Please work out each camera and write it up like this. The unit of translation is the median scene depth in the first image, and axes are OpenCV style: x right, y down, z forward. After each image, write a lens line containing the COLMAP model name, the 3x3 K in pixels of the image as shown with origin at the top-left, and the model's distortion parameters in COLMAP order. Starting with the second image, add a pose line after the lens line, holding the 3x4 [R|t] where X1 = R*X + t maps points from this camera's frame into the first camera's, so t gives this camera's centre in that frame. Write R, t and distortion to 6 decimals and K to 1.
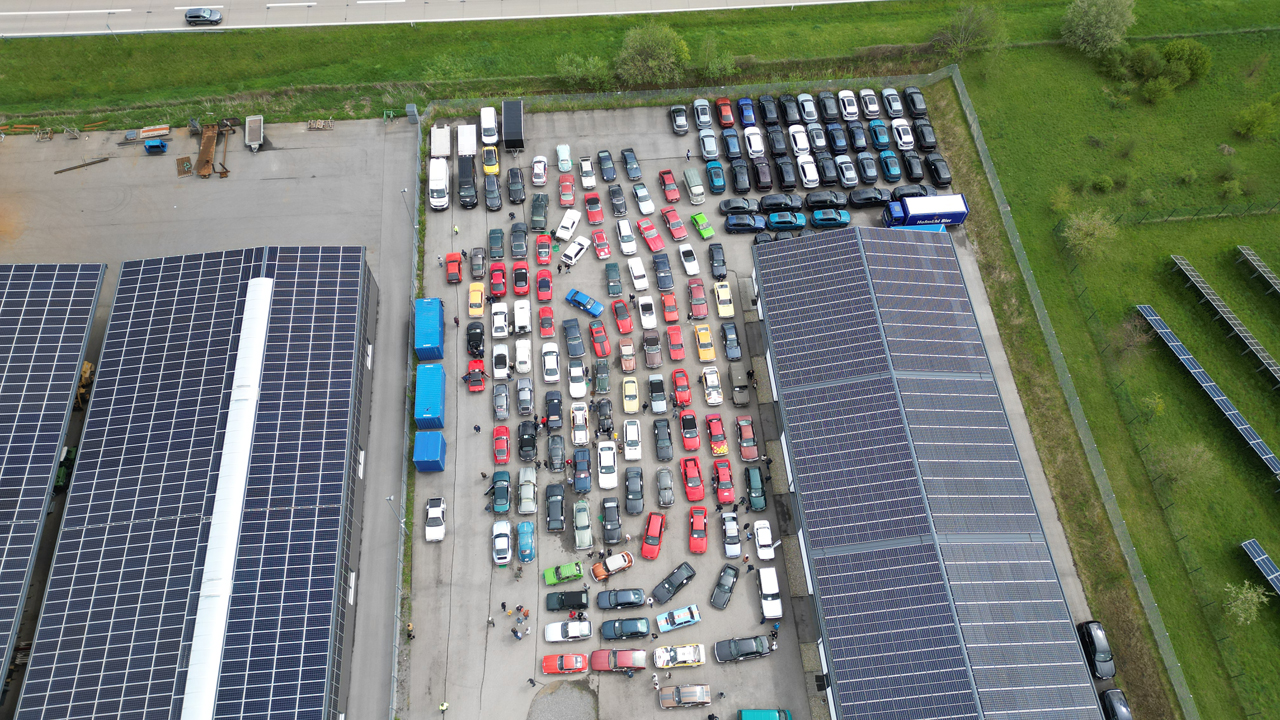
lens RADIAL K [[891.0, 0, 640.0], [0, 891.0, 360.0], [0, 0, 1]] dist [0.082593, -0.078651]
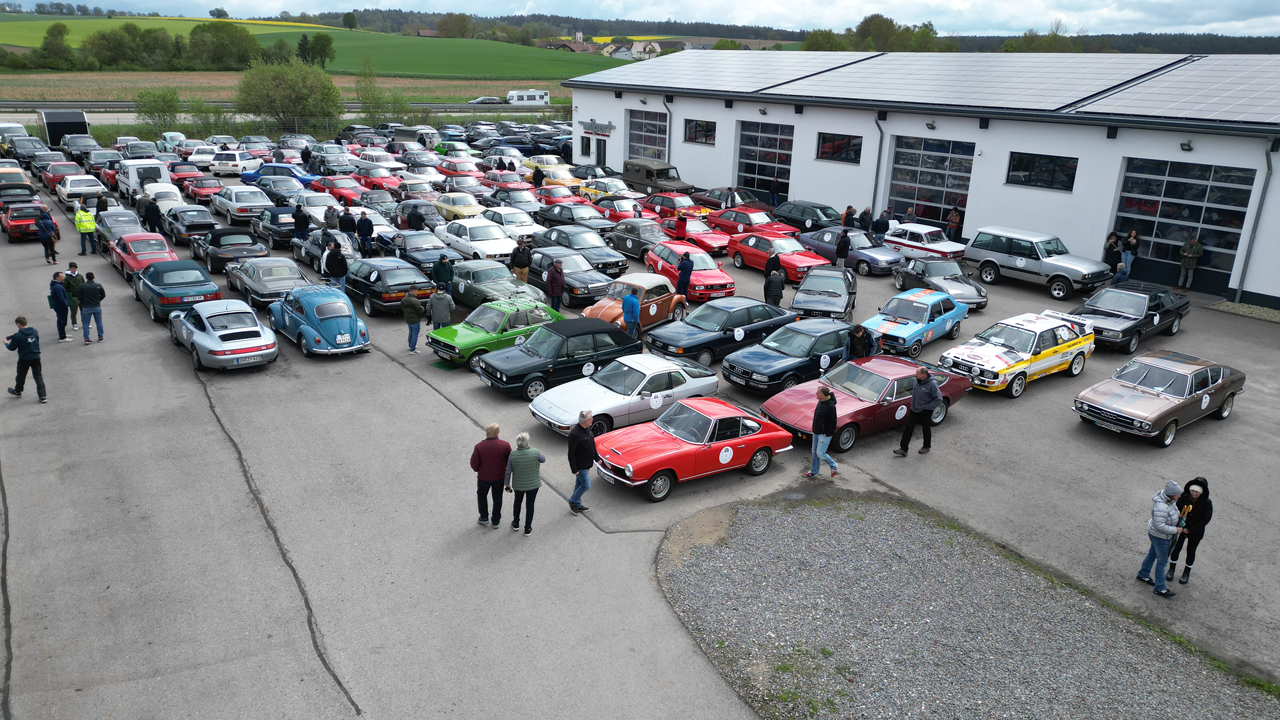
lens RADIAL K [[891.0, 0, 640.0], [0, 891.0, 360.0], [0, 0, 1]] dist [0.082593, -0.078651]
pose [[0.849265, -0.154008, 0.505006, -0.165257], [0.453724, 0.701995, -0.548943, 0.364196], [-0.269970, 0.695331, 0.666056, 0.716074]]
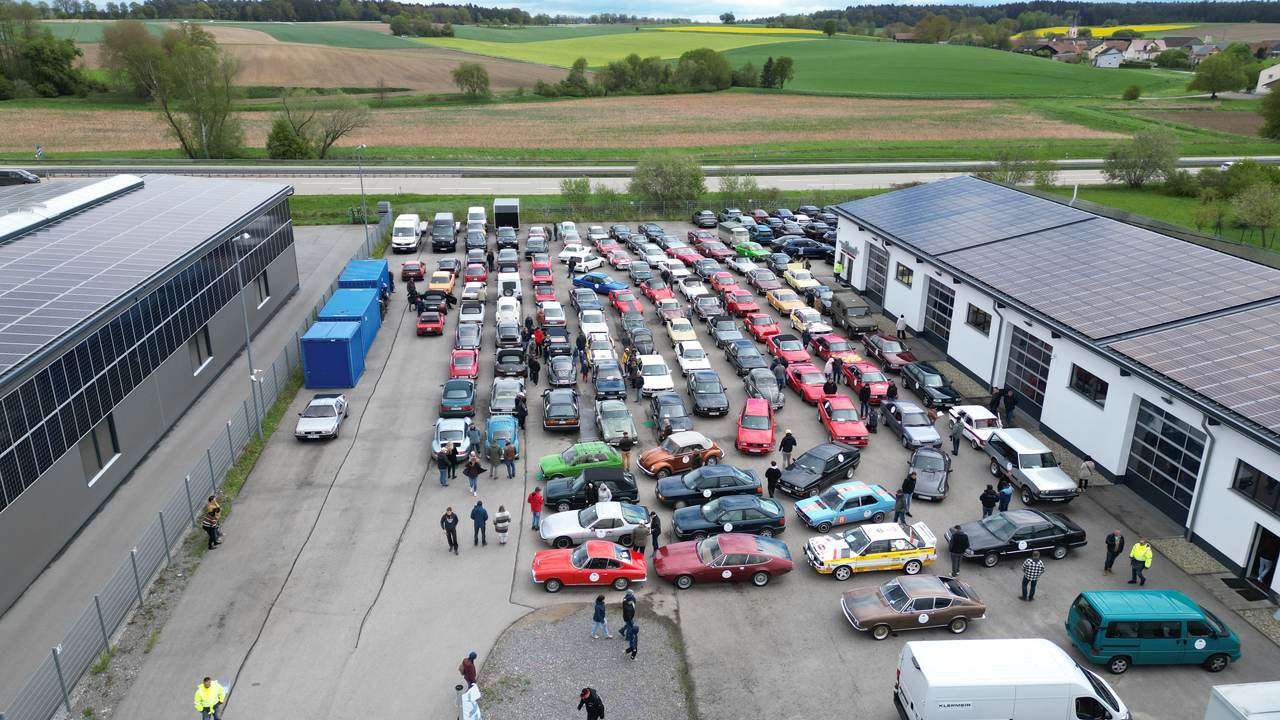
lens RADIAL K [[891.0, 0, 640.0], [0, 891.0, 360.0], [0, 0, 1]] dist [0.082593, -0.078651]
pose [[0.998949, -0.018568, 0.041895, -0.063850], [0.041677, 0.748228, -0.662131, 0.448355], [-0.019053, 0.663182, 0.748216, 0.540852]]
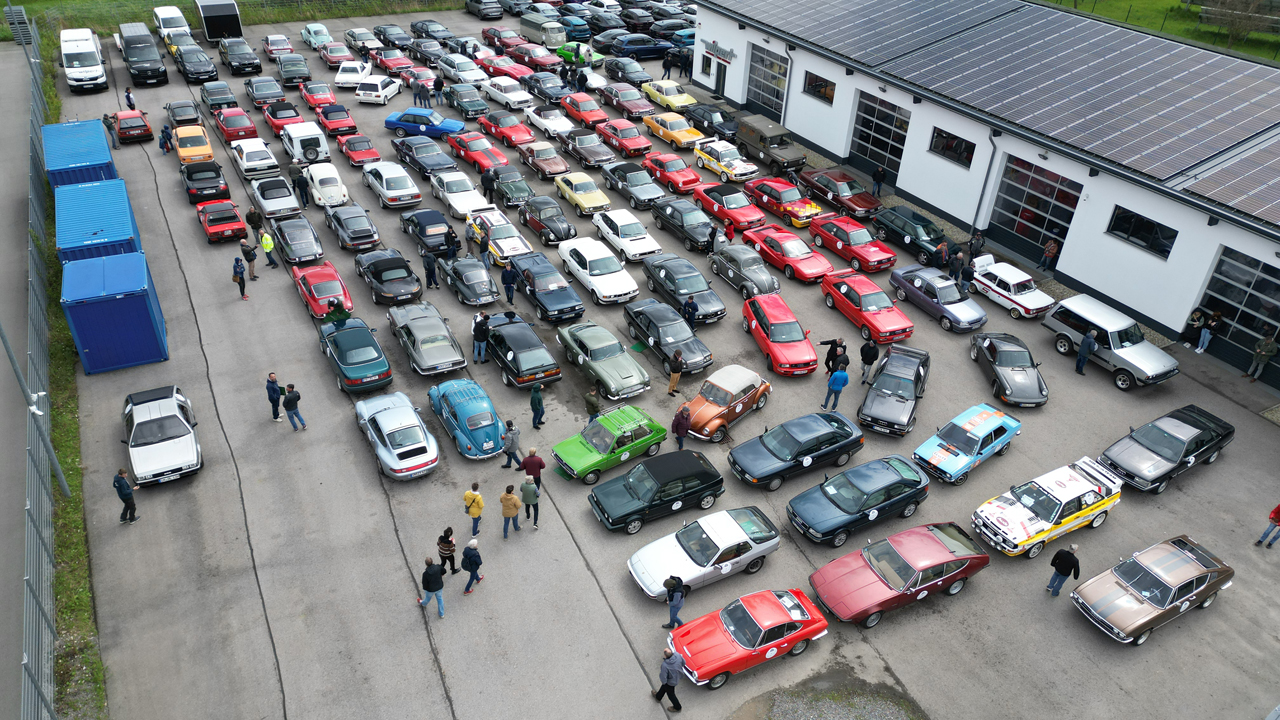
lens RADIAL K [[891.0, 0, 640.0], [0, 891.0, 360.0], [0, 0, 1]] dist [0.082593, -0.078651]
pose [[0.913834, -0.208543, 0.348450, -0.162624], [0.343794, 0.853991, -0.390519, 0.305280], [-0.216133, 0.476665, 0.852102, 0.615138]]
